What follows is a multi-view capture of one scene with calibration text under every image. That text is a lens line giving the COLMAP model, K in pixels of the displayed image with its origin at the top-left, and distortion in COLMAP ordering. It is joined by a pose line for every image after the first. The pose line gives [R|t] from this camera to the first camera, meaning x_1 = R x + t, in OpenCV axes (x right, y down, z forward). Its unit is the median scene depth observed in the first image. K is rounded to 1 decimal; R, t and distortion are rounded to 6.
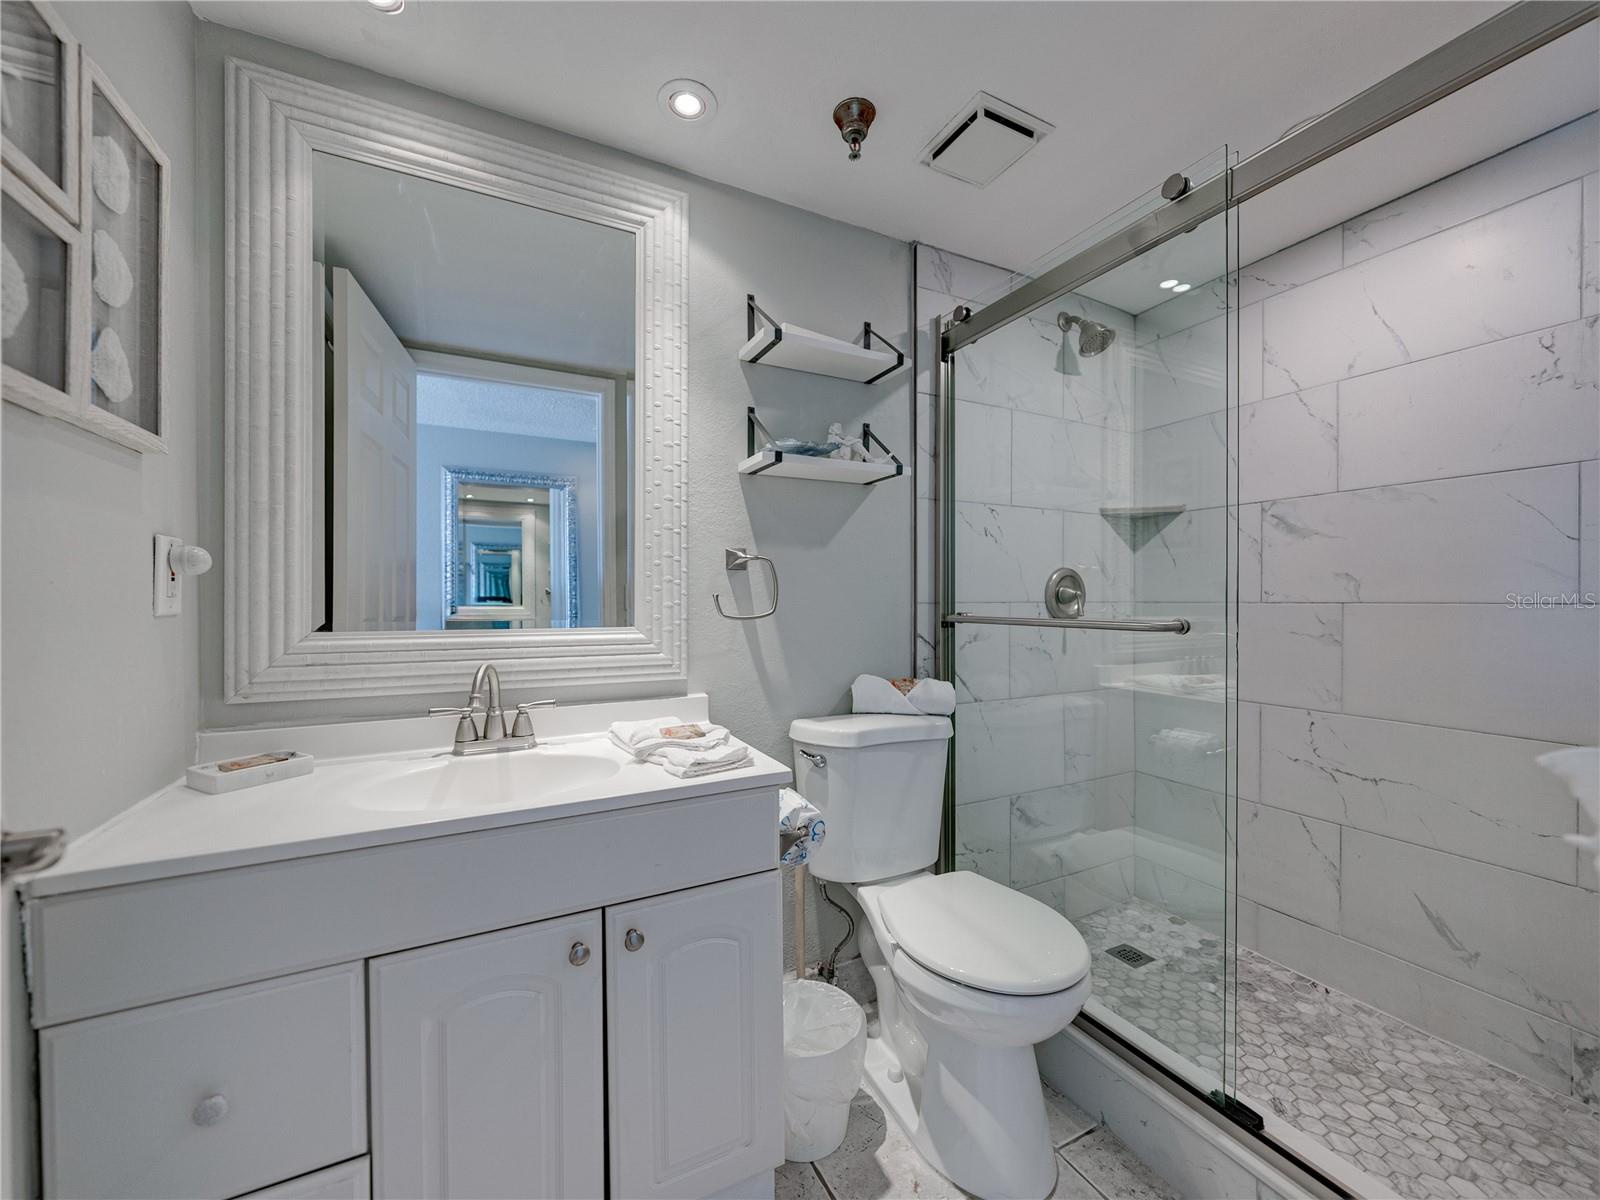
lens RADIAL K [[617.7, 0, 798.7], [0, 617.7, 603.9], [0, 0, 1]] dist [-0.005342, 0.001184]
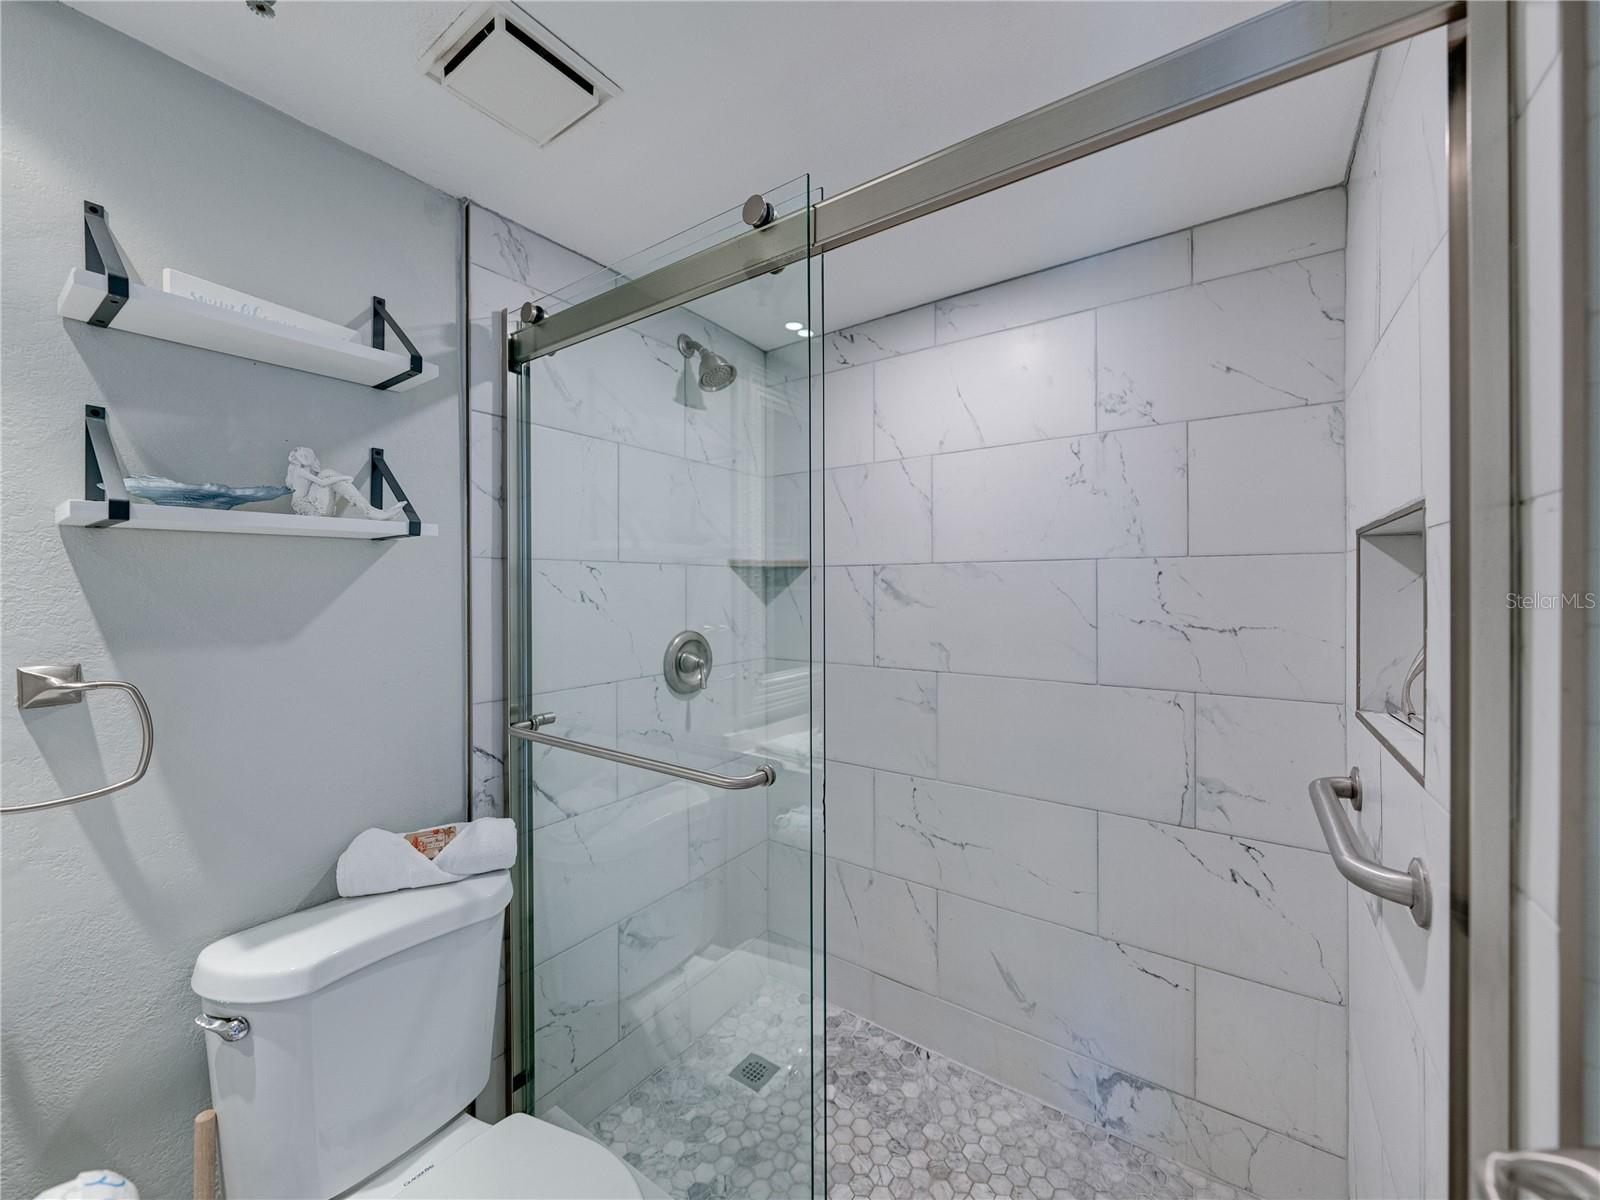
lens RADIAL K [[617.7, 0, 802.4], [0, 617.7, 591.6], [0, 0, 1]] dist [-0.005342, 0.001184]
pose [[0.882532, -0.004292, 0.470233, 0.199933], [0.006452, 0.999975, -0.002983, -0.131546], [-0.470208, 0.005666, 0.882537, 0.194372]]
